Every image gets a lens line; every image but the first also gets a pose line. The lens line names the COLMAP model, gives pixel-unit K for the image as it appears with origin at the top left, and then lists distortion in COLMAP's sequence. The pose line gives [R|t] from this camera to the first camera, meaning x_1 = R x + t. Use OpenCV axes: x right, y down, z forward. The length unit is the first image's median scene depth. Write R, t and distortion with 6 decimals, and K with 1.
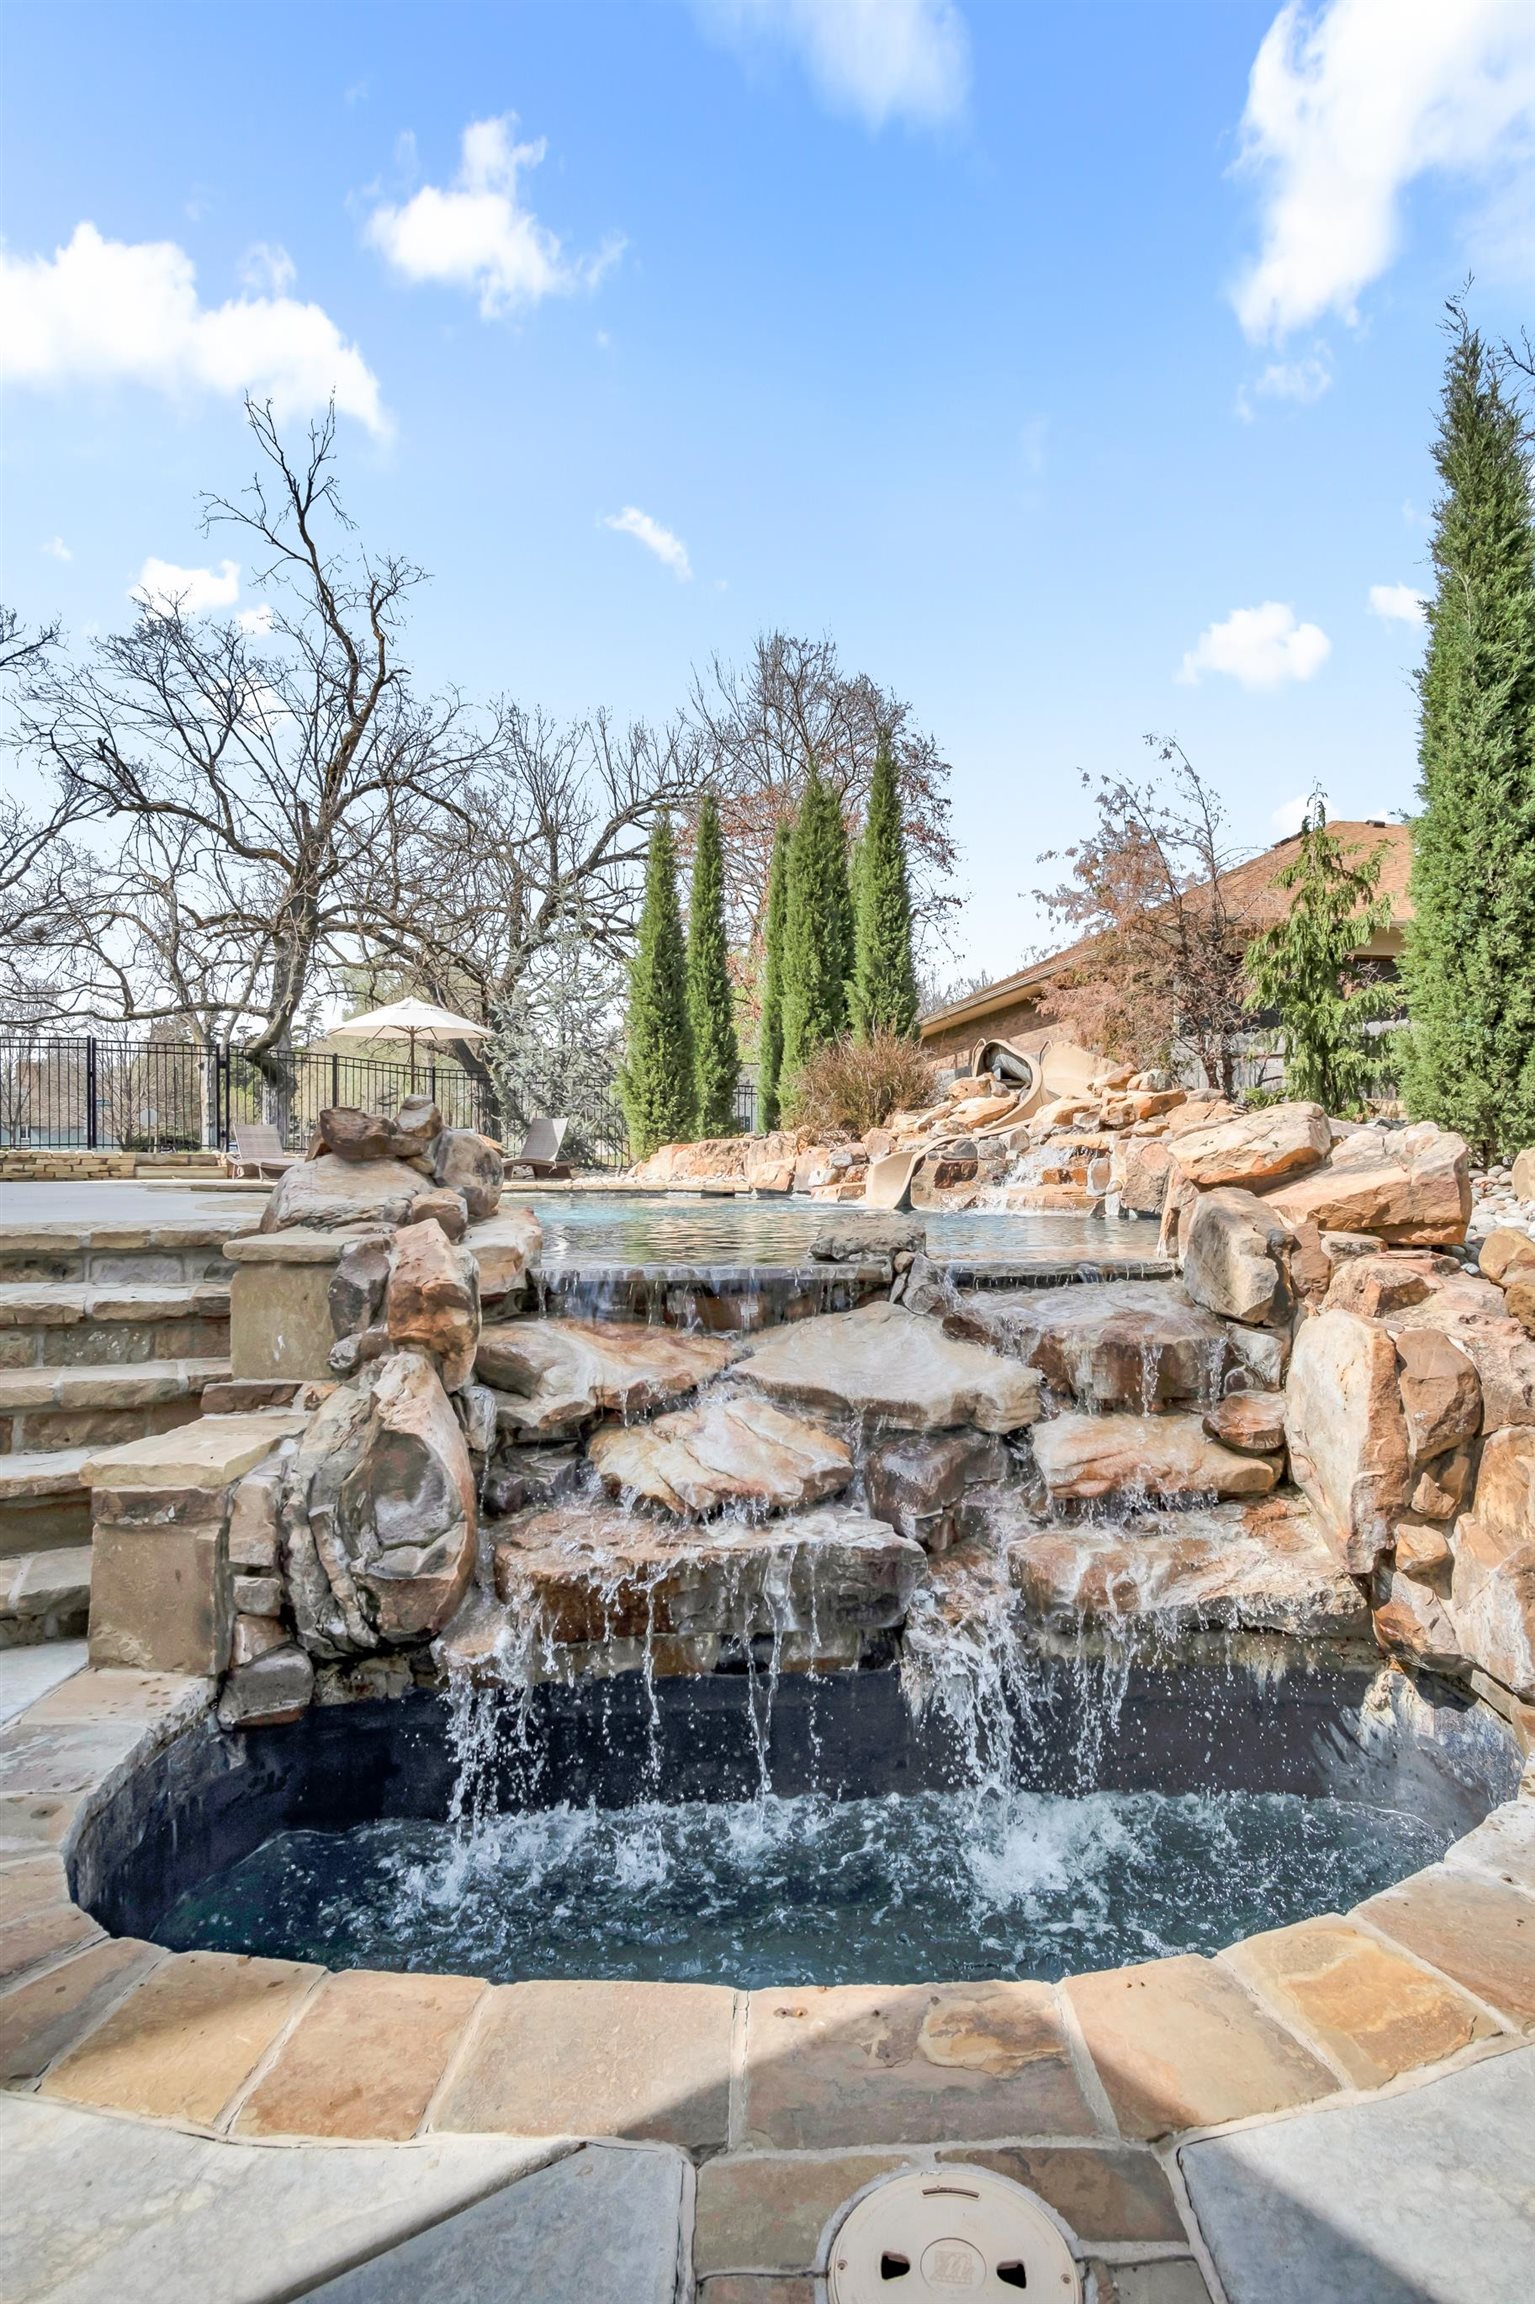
lens RADIAL K [[1240.4, 0, 787.9], [0, 1240.4, 1155.4], [0, 0, 1]] dist [-0.028143, 0.004893]
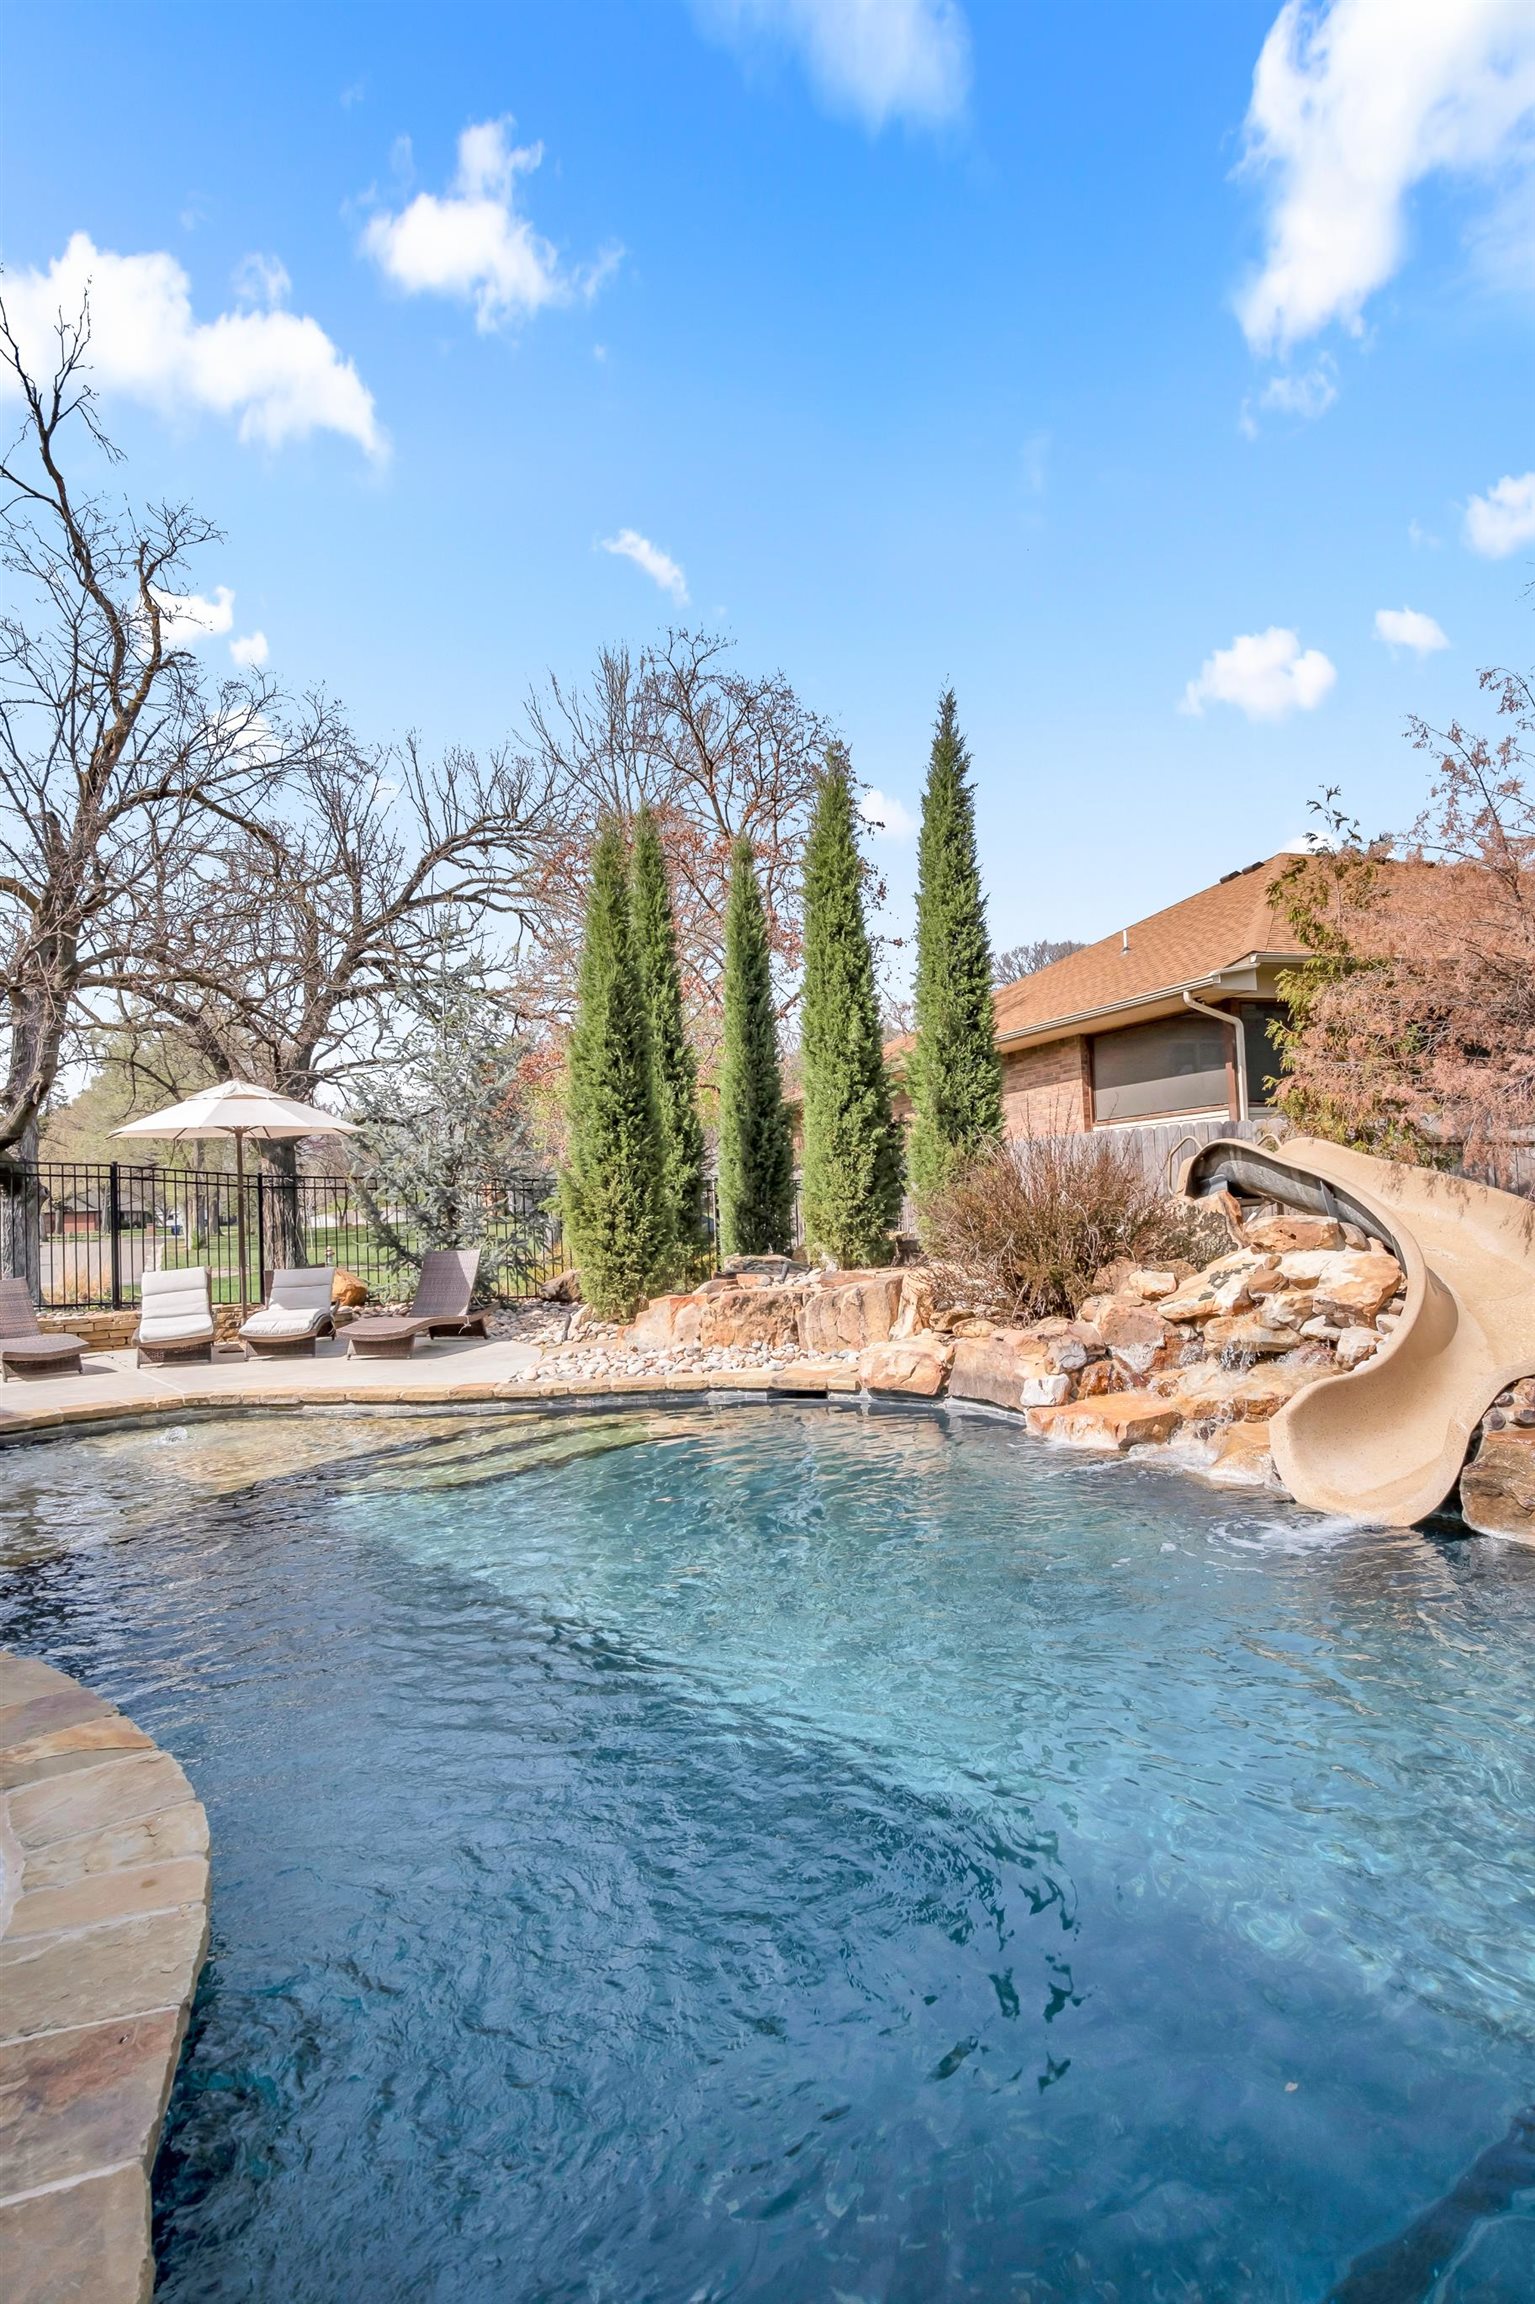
lens RADIAL K [[1240.4, 0, 786.5], [0, 1240.4, 1146.0], [0, 0, 1]] dist [-0.028143, 0.004893]
pose [[0.984556, -0.032310, 0.172061, -0.090987], [0.040197, 0.998285, -0.042552, -0.037206], [-0.170391, 0.048812, 0.984167, 0.206947]]
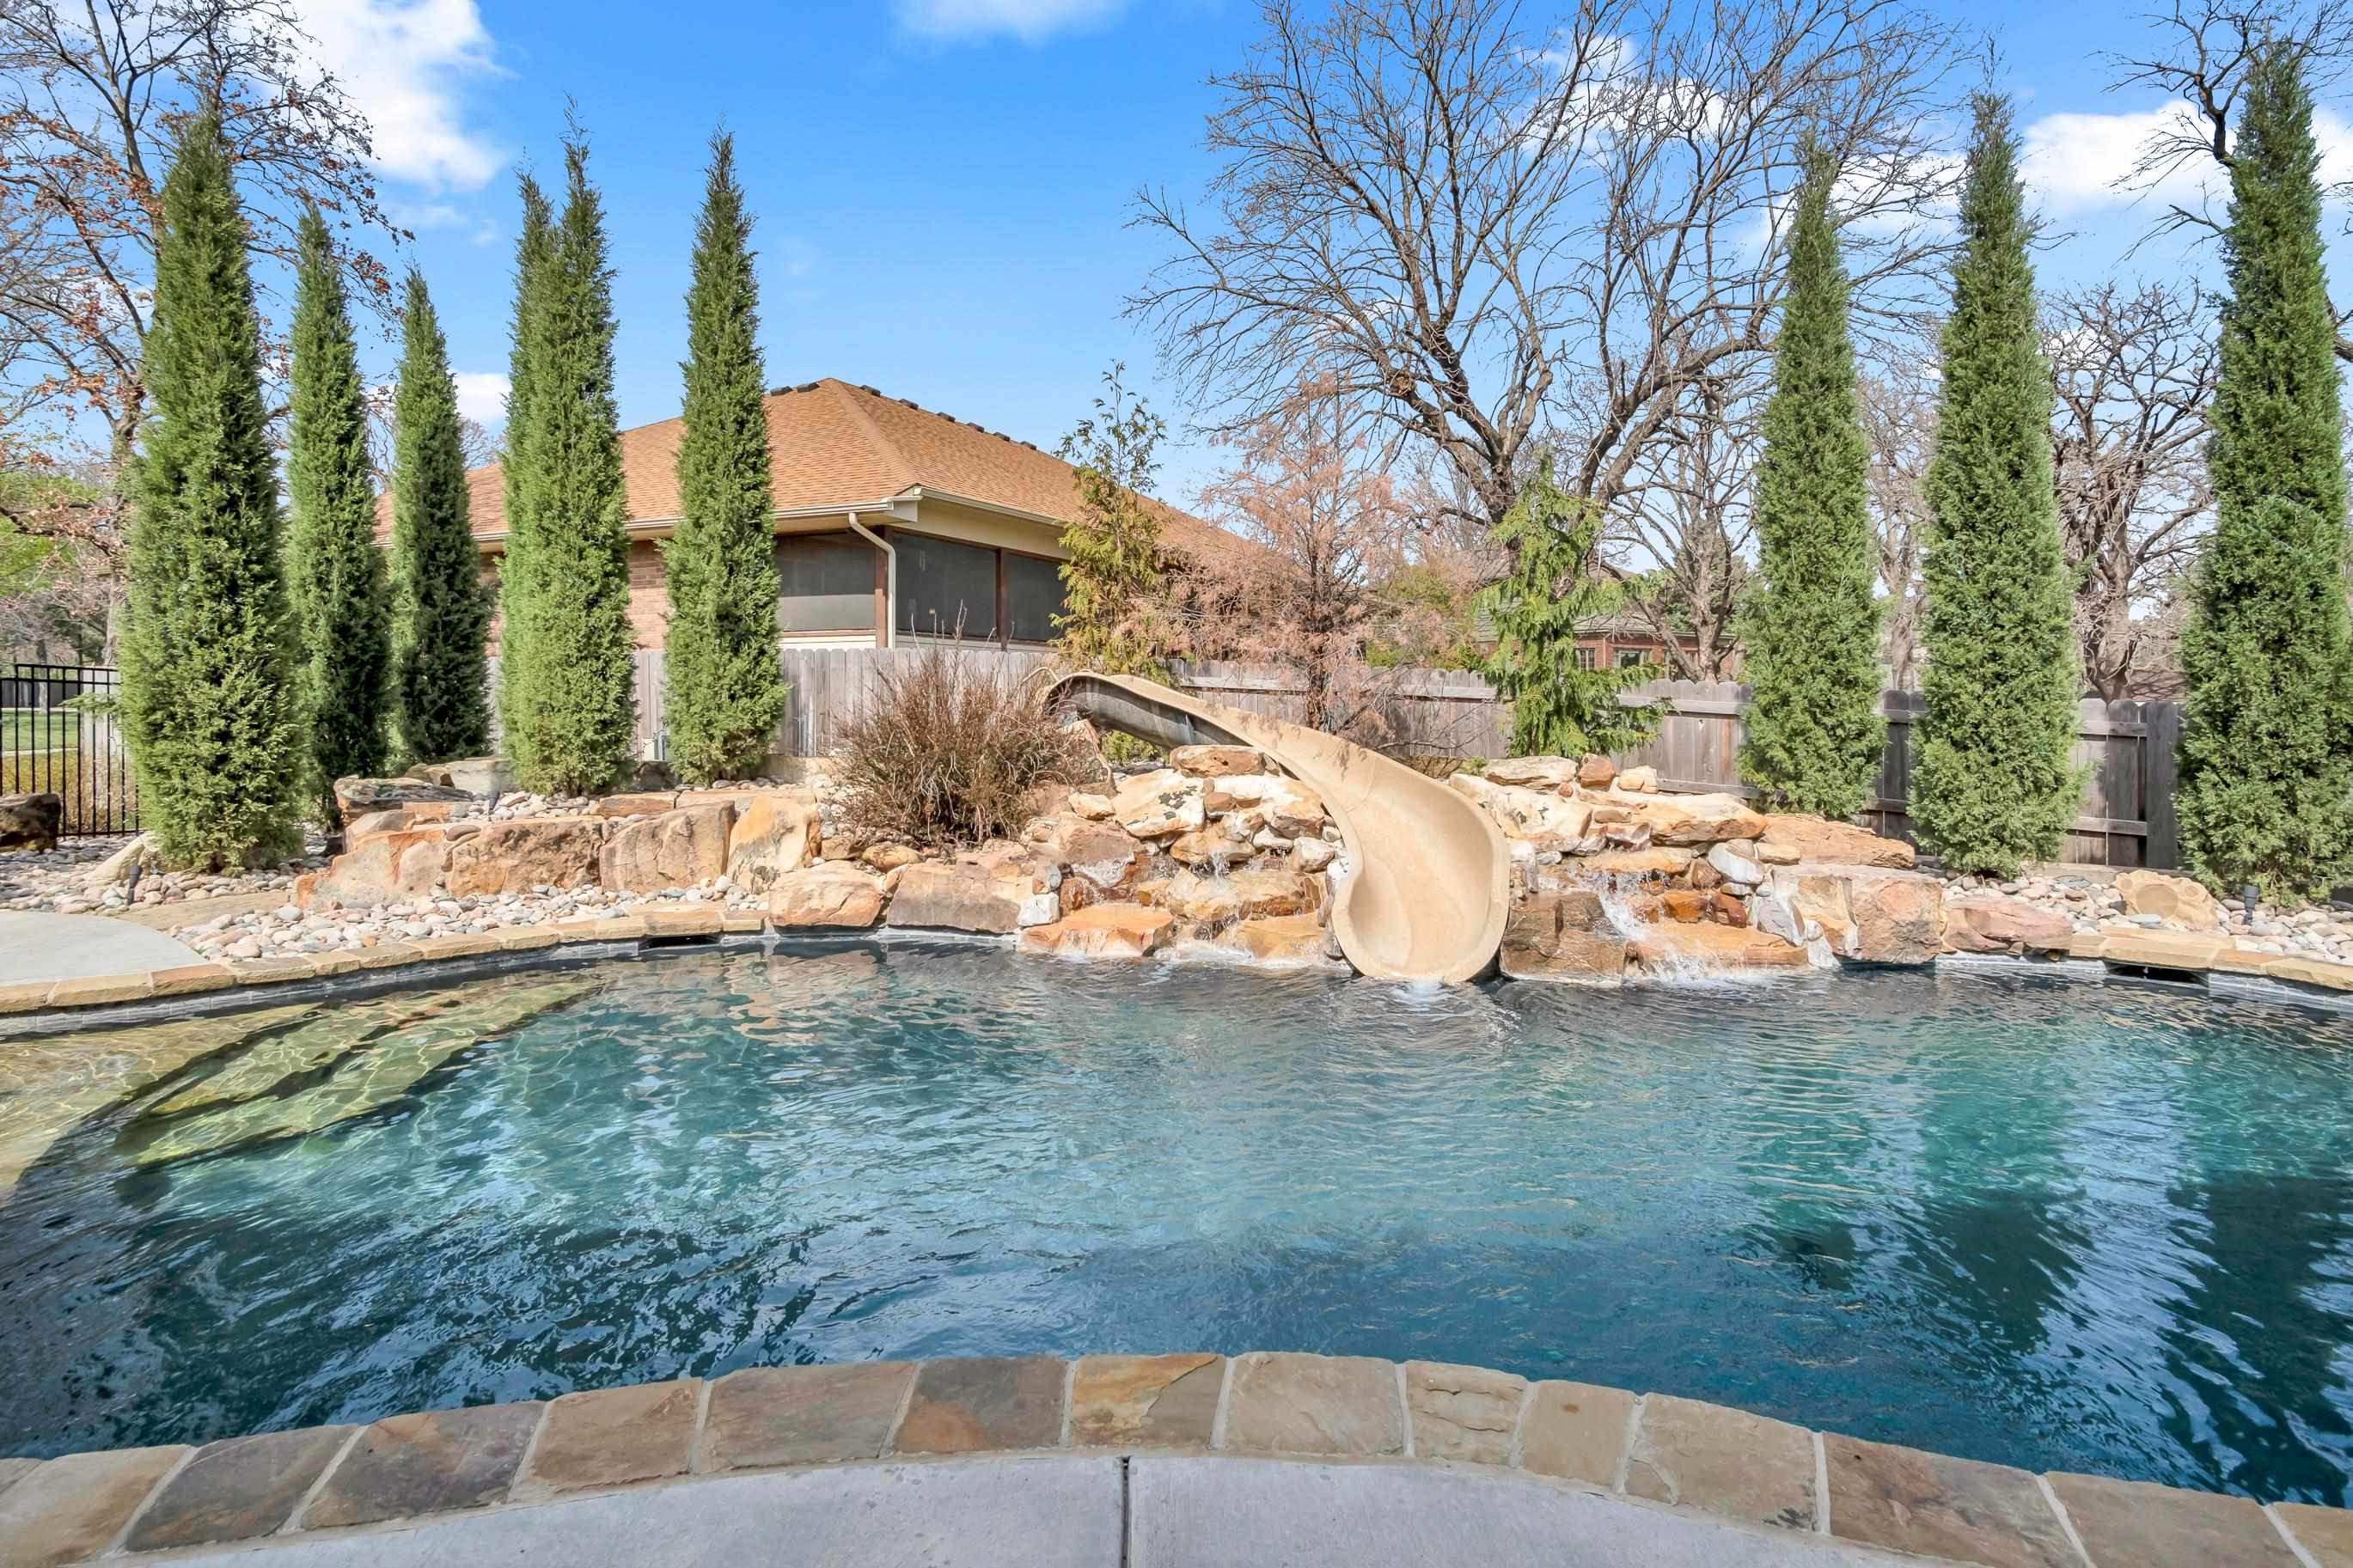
lens RADIAL K [[1266.6, 0, 1215.2], [0, 1266.6, 745.1], [0, 0, 1]] dist [-0.028143, 0.004893]
pose [[0.551113, -0.026622, 0.834006, -0.209635], [-0.005701, 0.999347, 0.035667, -0.040792], [-0.834411, -0.024411, 0.550601, 0.278818]]
